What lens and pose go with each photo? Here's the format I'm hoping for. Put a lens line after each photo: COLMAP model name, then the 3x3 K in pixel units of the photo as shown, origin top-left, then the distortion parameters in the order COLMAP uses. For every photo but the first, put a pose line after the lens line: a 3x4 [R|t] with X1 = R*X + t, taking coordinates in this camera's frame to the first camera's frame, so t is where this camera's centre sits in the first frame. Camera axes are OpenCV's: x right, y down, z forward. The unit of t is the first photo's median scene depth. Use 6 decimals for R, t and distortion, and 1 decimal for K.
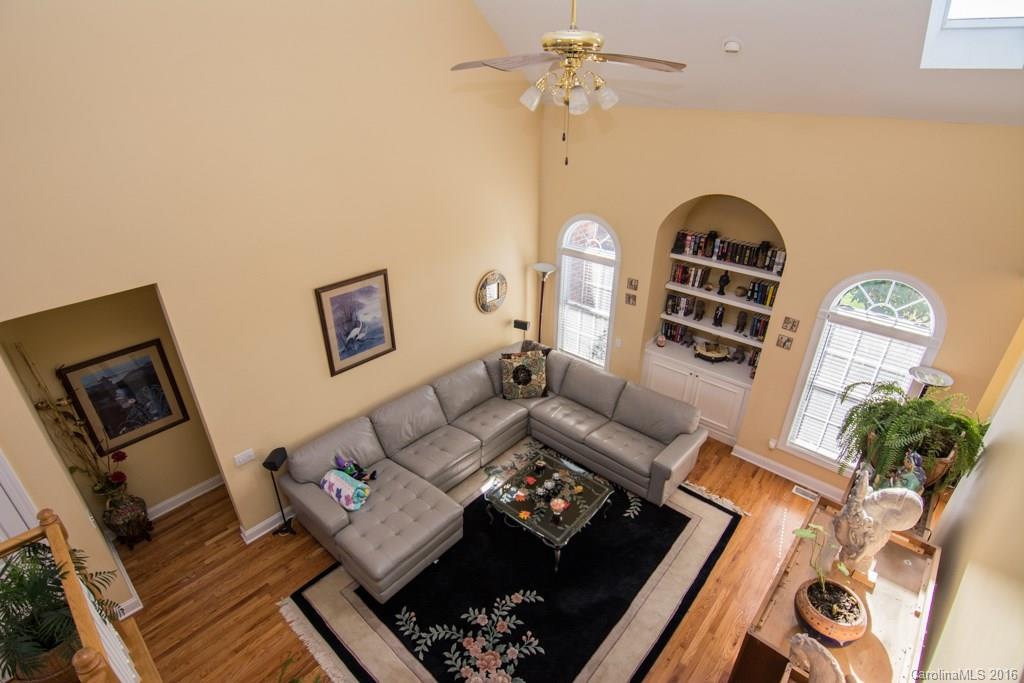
lens RADIAL K [[499.7, 0, 509.6], [0, 499.7, 343.3], [0, 0, 1]] dist [0.012296, -0.022714]
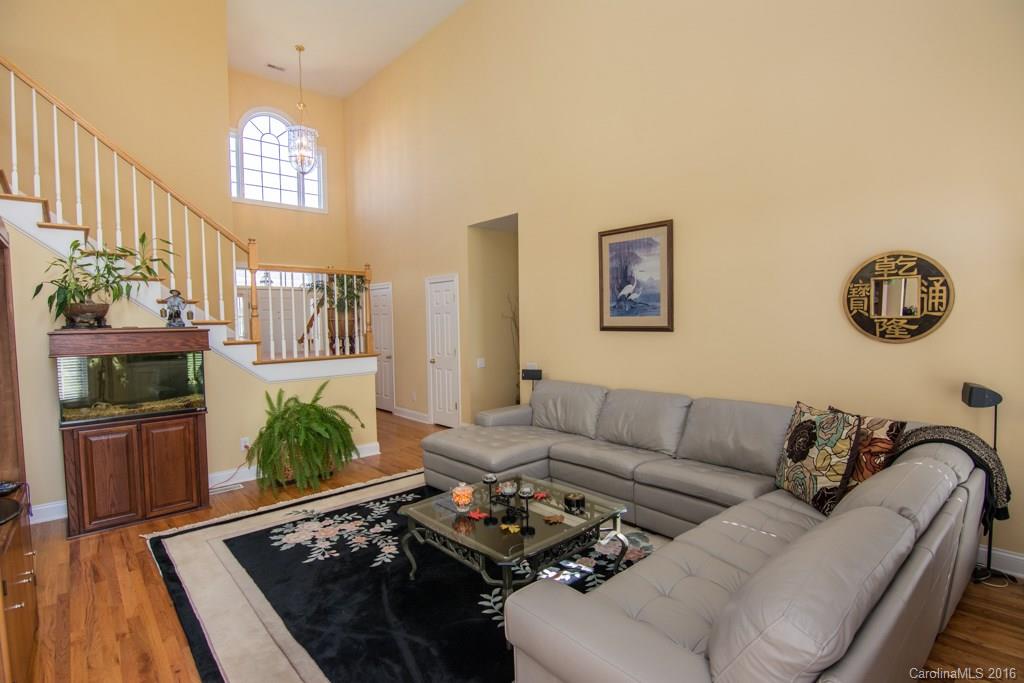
lens RADIAL K [[499.7, 0, 509.6], [0, 499.7, 343.3], [0, 0, 1]] dist [0.012296, -0.022714]
pose [[-0.111250, 0.055251, -0.992255, 0.630838], [-0.442936, 0.891040, 0.099276, 0.071520], [0.889624, 0.450550, -0.074656, 0.945757]]
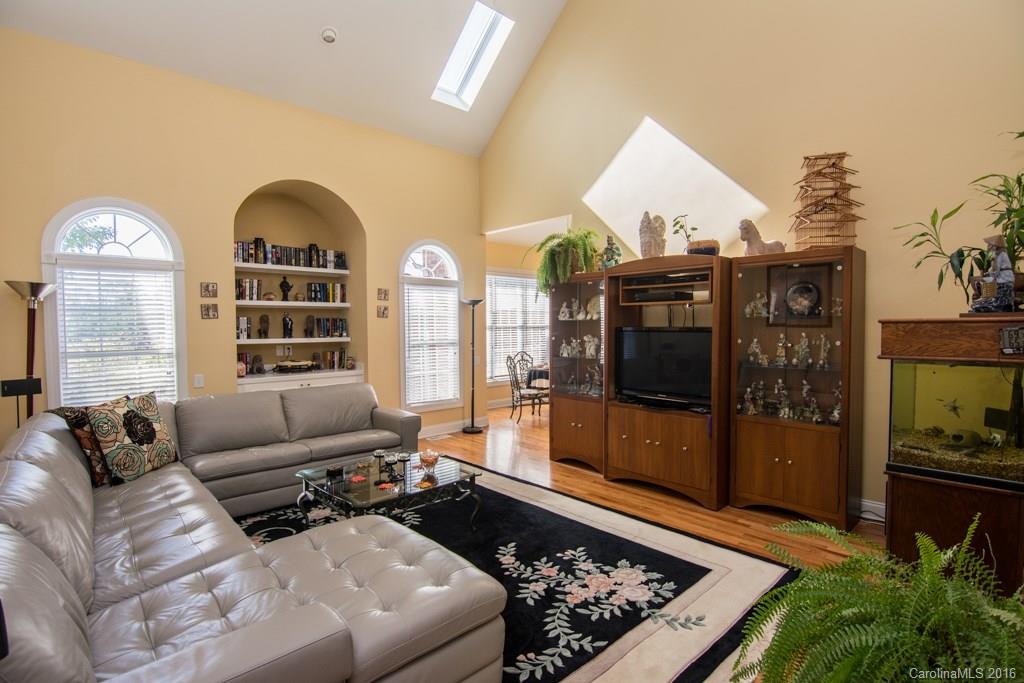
lens RADIAL K [[499.7, 0, 509.6], [0, 499.7, 343.3], [0, 0, 1]] dist [0.012296, -0.022714]
pose [[0.093861, -0.033530, 0.995020, -0.588267], [0.465886, 0.884732, -0.014134, 0.221890], [-0.879852, 0.464893, 0.098664, 0.691822]]
